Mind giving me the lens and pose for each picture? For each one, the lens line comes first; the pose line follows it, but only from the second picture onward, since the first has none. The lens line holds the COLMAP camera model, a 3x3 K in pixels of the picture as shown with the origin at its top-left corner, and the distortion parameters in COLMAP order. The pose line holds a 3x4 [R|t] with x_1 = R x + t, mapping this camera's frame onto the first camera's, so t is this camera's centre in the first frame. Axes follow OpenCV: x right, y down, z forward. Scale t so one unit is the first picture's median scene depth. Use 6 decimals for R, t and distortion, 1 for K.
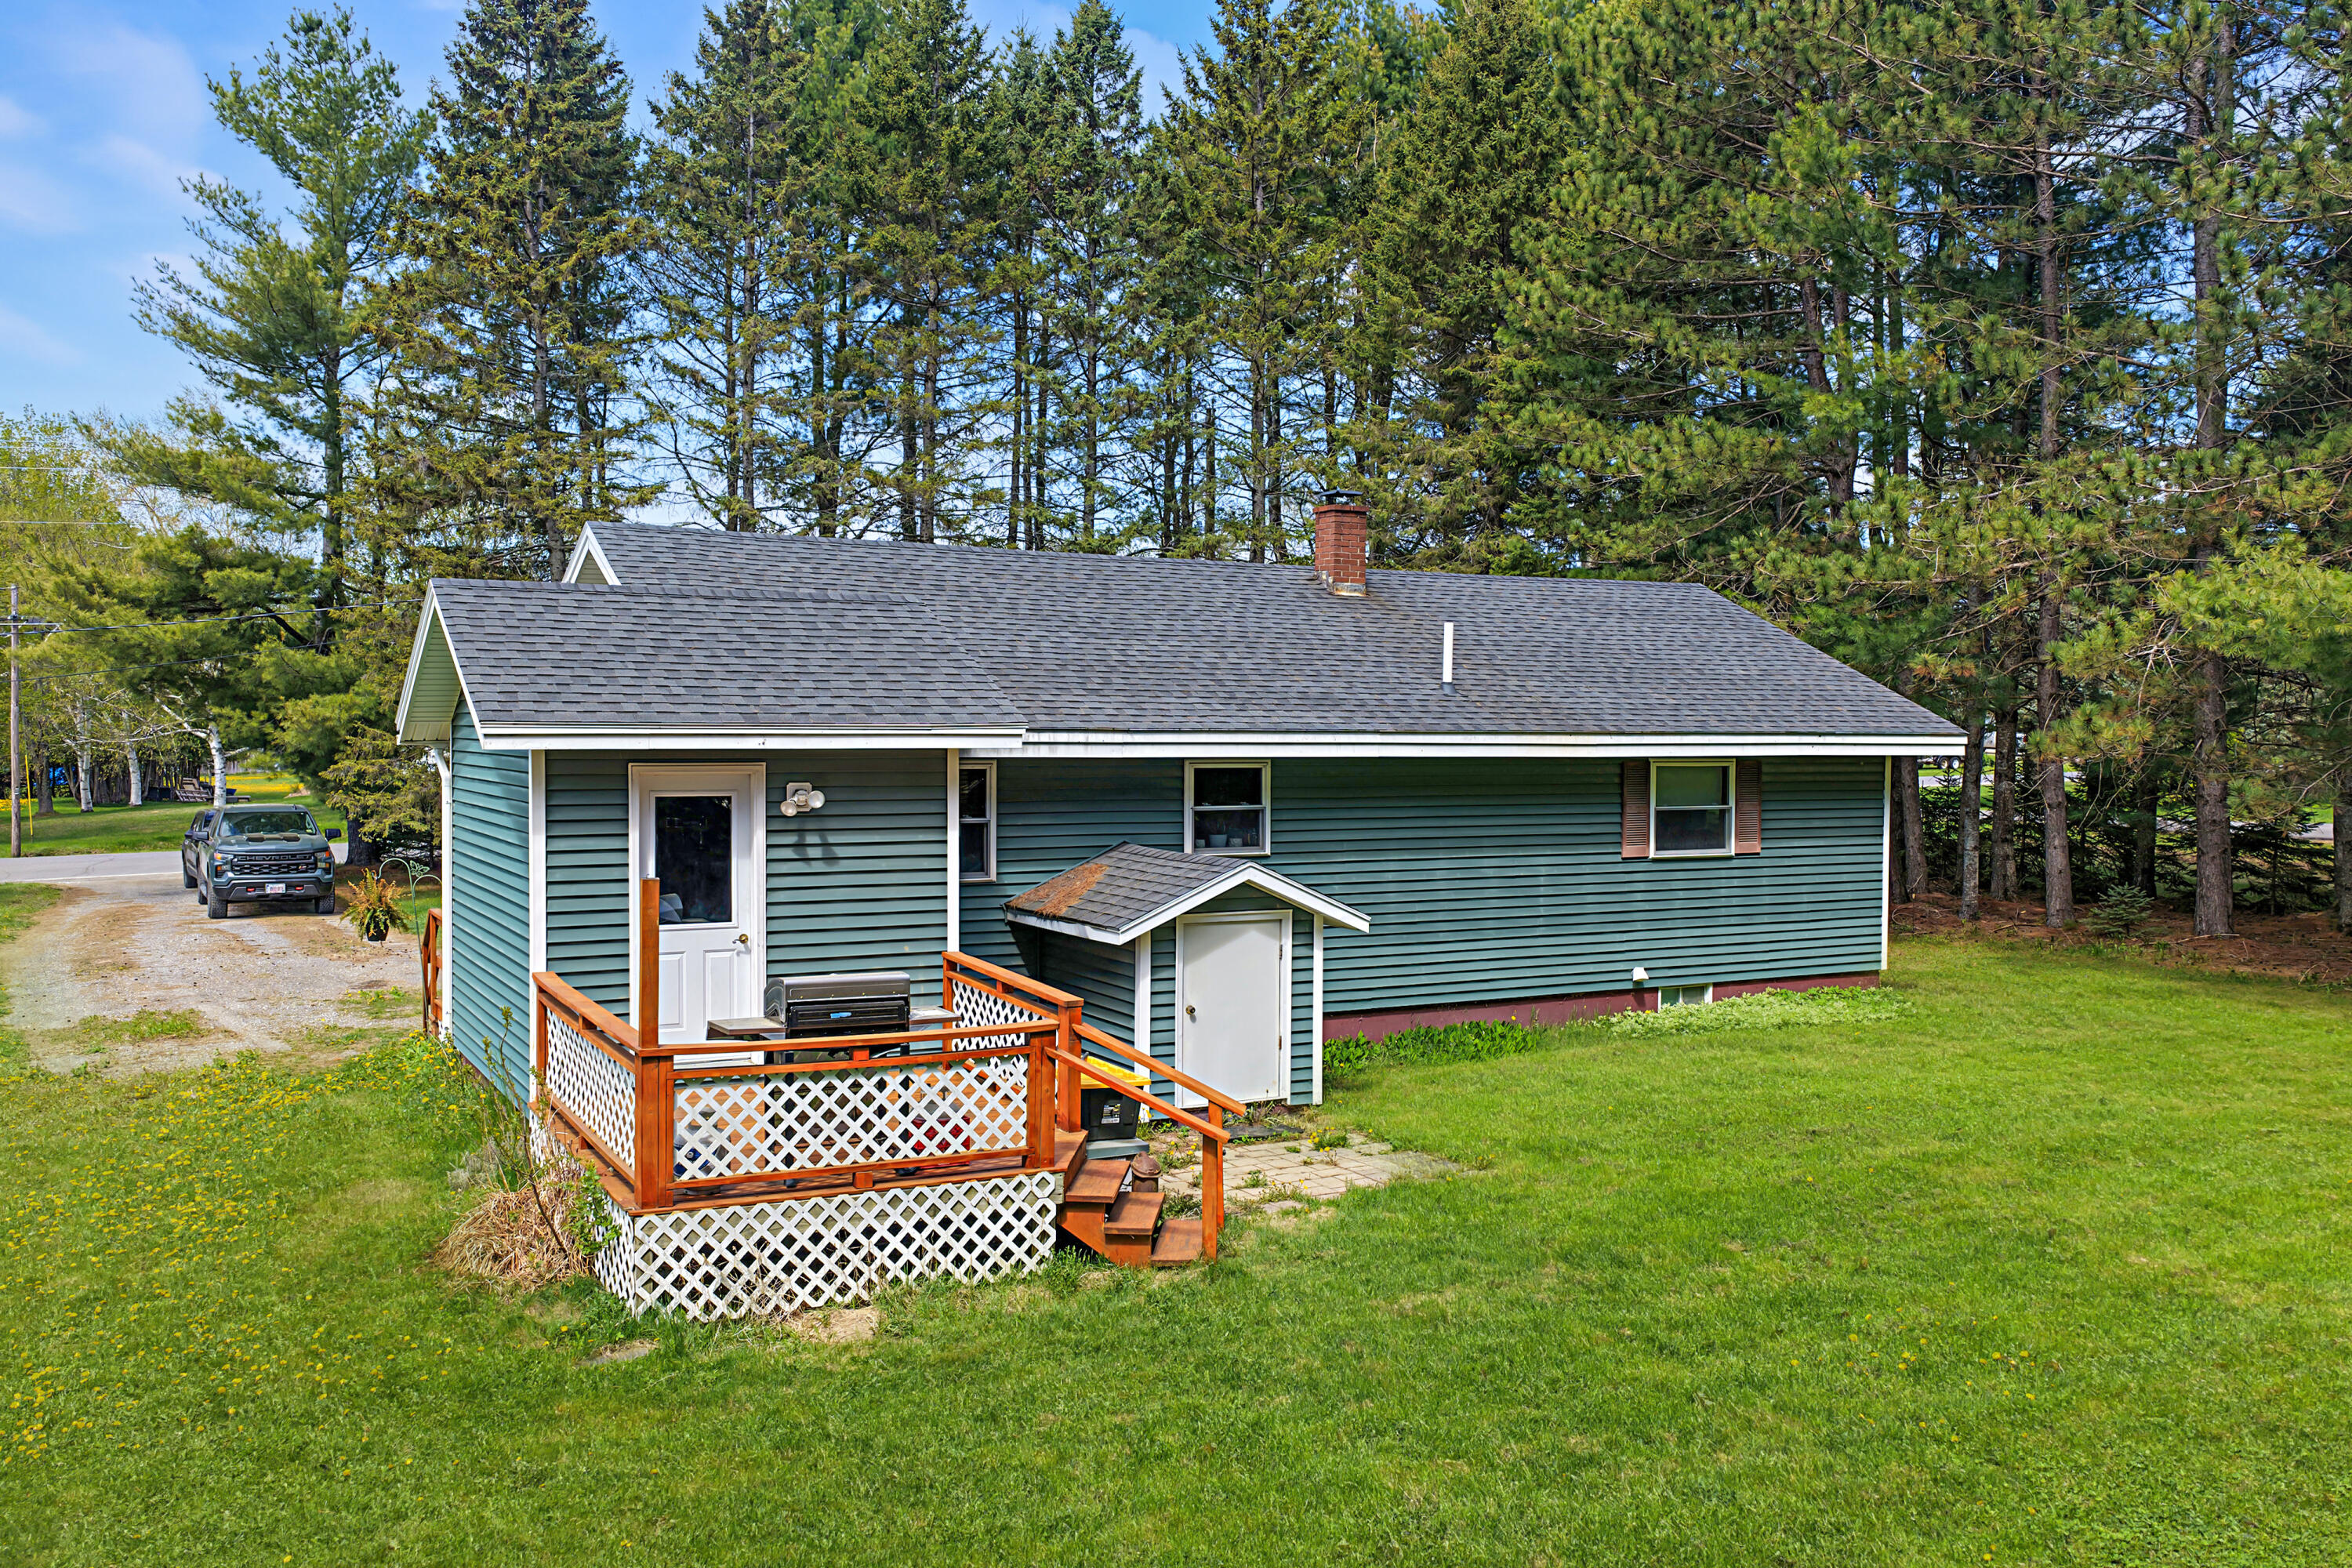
lens RADIAL K [[1952.1, 0, 1182.8], [0, 1952.1, 785.9], [0, 0, 1]] dist [-0.004520, 0.010533]
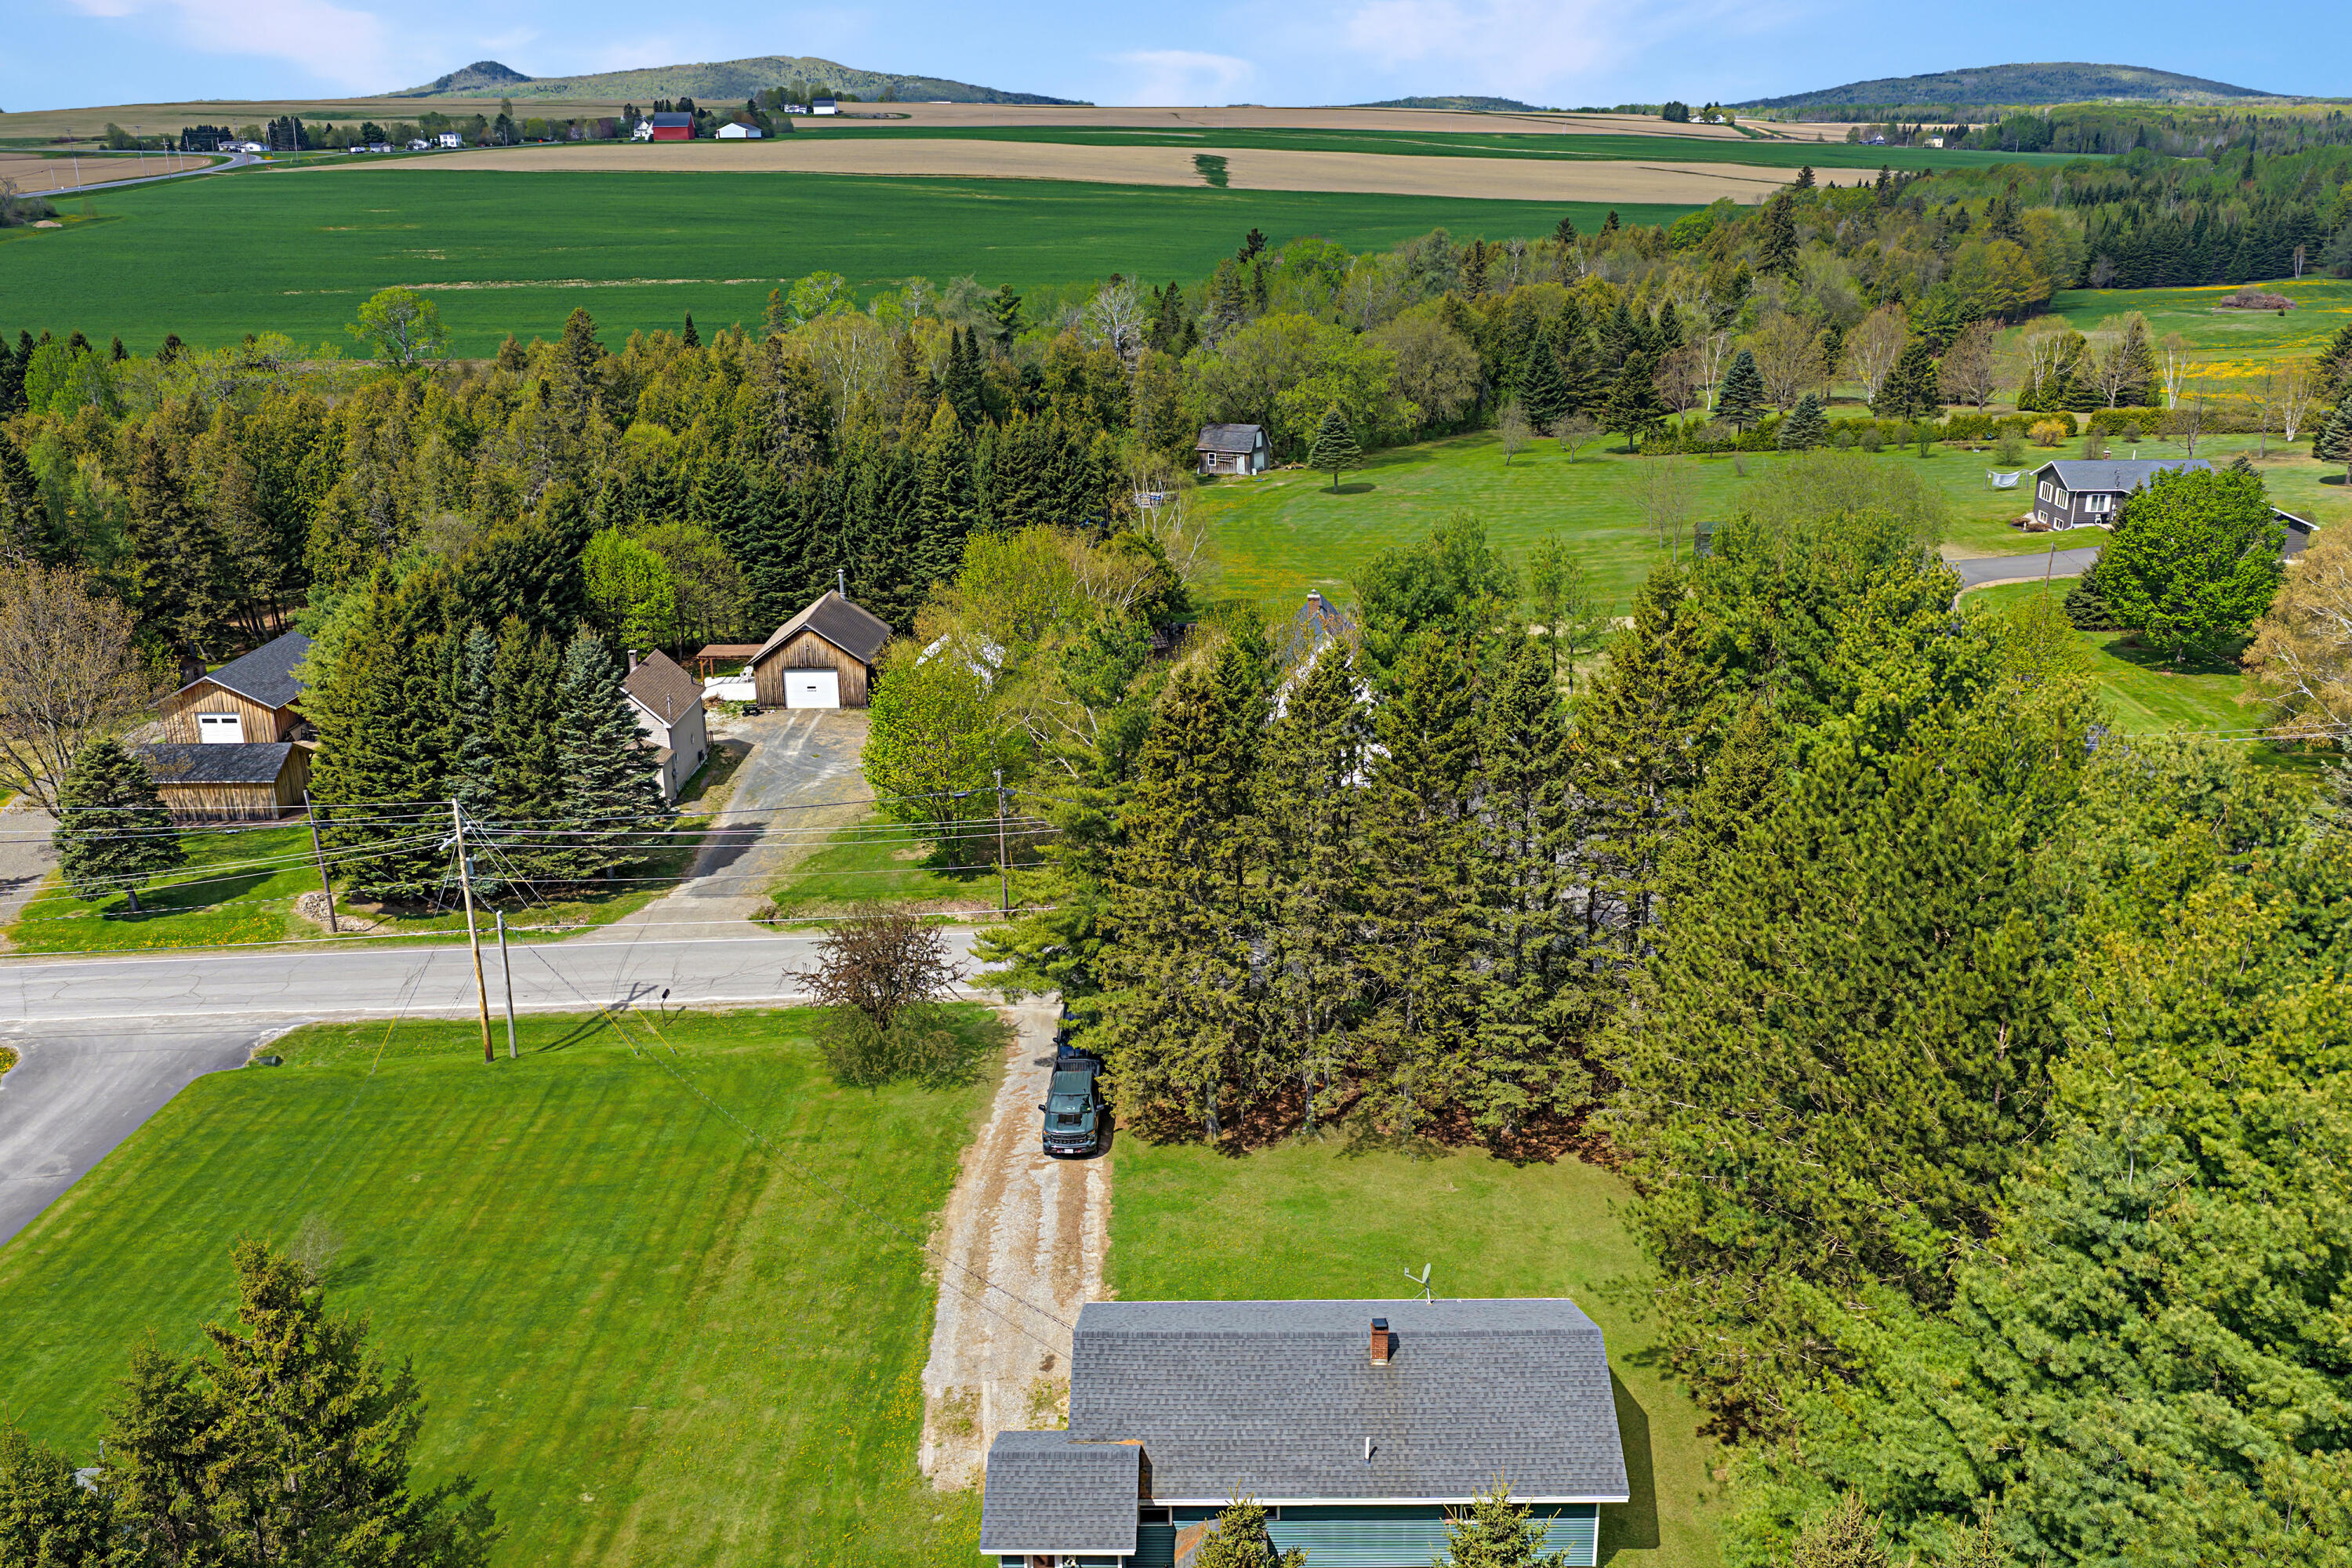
lens RADIAL K [[1952.1, 0, 1182.8], [0, 1952.1, 785.9], [0, 0, 1]] dist [-0.004520, 0.010533]
pose [[0.874145, 0.132946, -0.467114, 1.214445], [0.003155, 0.960229, 0.279196, -1.957034], [0.485654, -0.245532, 0.838960, -1.270394]]
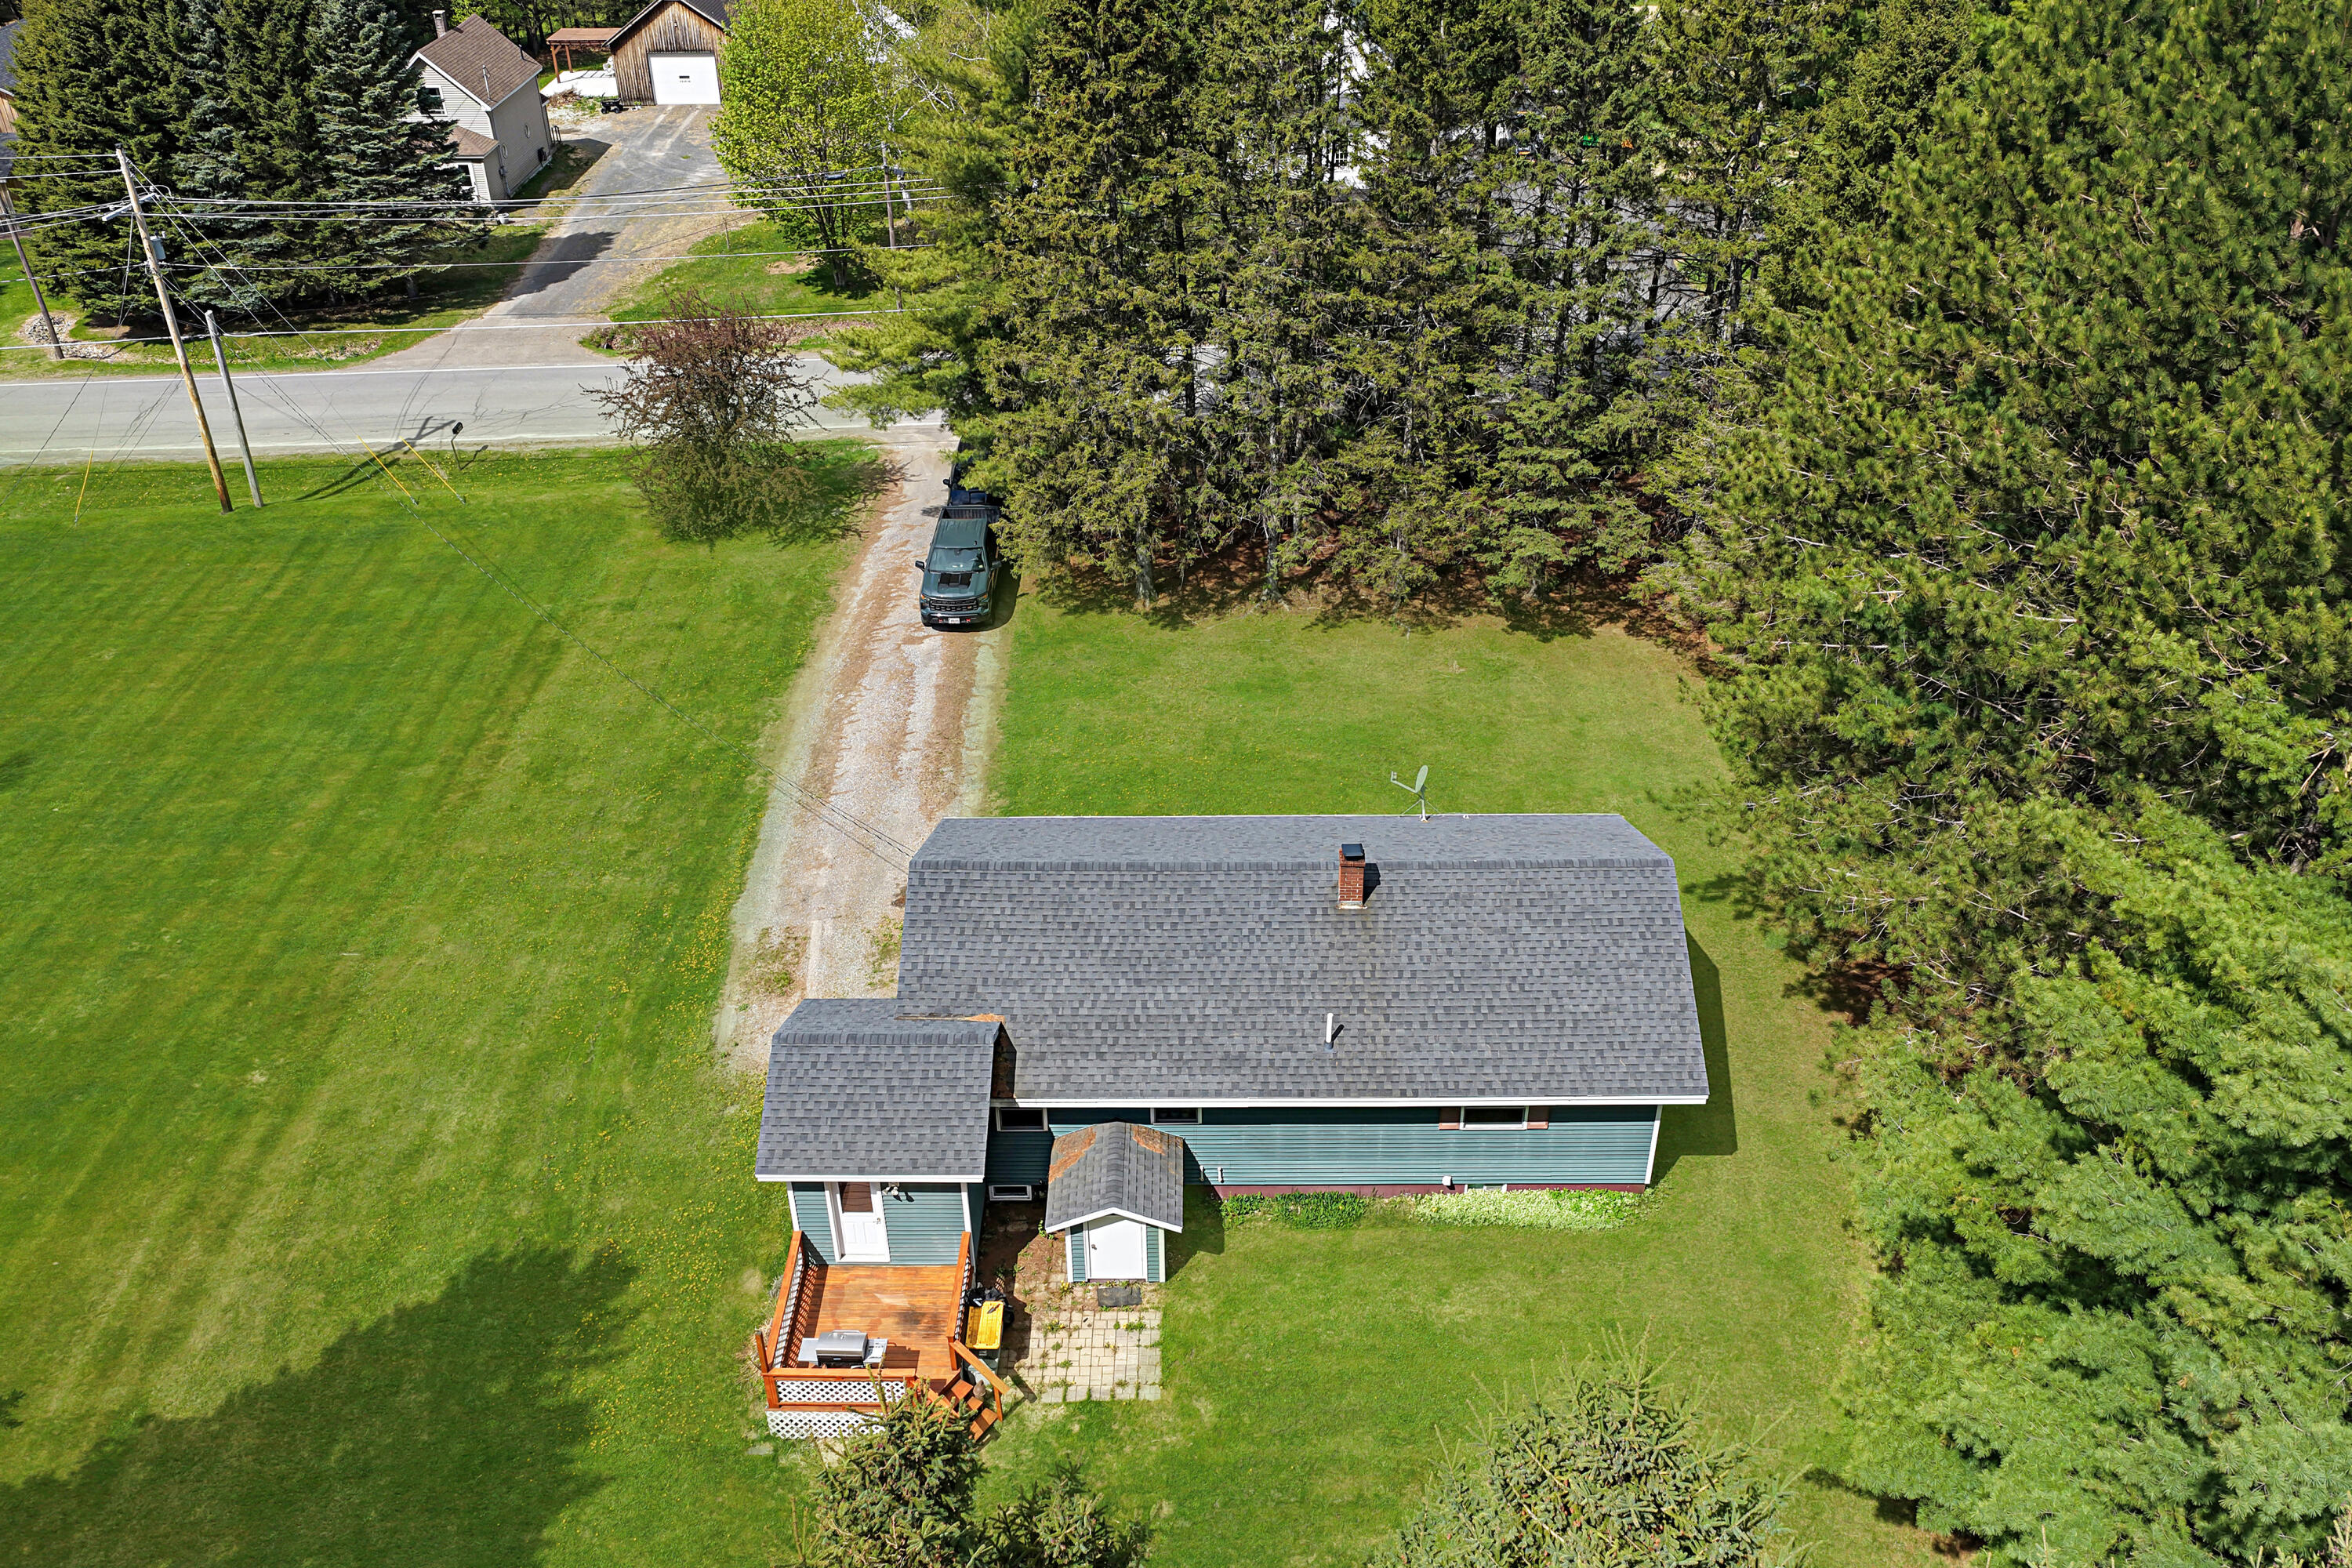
lens RADIAL K [[1951.2, 0, 1205.8], [0, 1951.2, 793.3], [0, 0, 1]] dist [-0.009140, -0.005756]
pose [[0.880512, 0.247507, -0.404276, 0.841044], [-0.005736, 0.858360, 0.513015, -1.390537], [0.473990, -0.449397, 0.757216, -0.347078]]
